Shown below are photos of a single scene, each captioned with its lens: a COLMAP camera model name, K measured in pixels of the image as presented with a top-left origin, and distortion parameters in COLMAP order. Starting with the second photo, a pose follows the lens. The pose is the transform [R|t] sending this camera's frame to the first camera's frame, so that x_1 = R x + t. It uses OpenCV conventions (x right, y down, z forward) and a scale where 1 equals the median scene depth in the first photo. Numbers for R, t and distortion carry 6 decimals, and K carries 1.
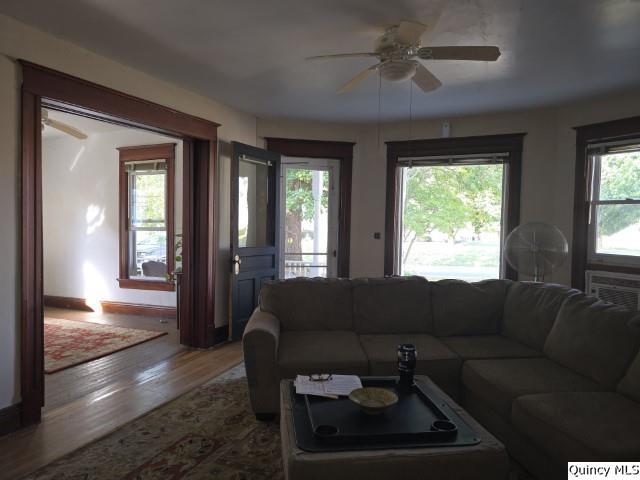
lens RADIAL K [[433.3, 0, 320.0], [0, 433.3, 240.0], [0, 0, 1]] dist [0.092268, -0.082861]
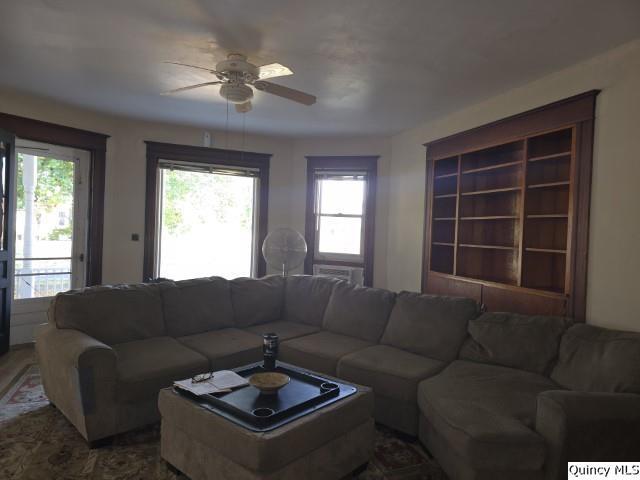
lens RADIAL K [[433.3, 0, 320.0], [0, 433.3, 240.0], [0, 0, 1]] dist [0.092268, -0.082861]
pose [[0.732800, -0.000072, 0.680444, -0.248461], [-0.001892, 0.999996, 0.002143, -0.008088], [-0.680441, -0.002857, 0.732797, 0.021592]]
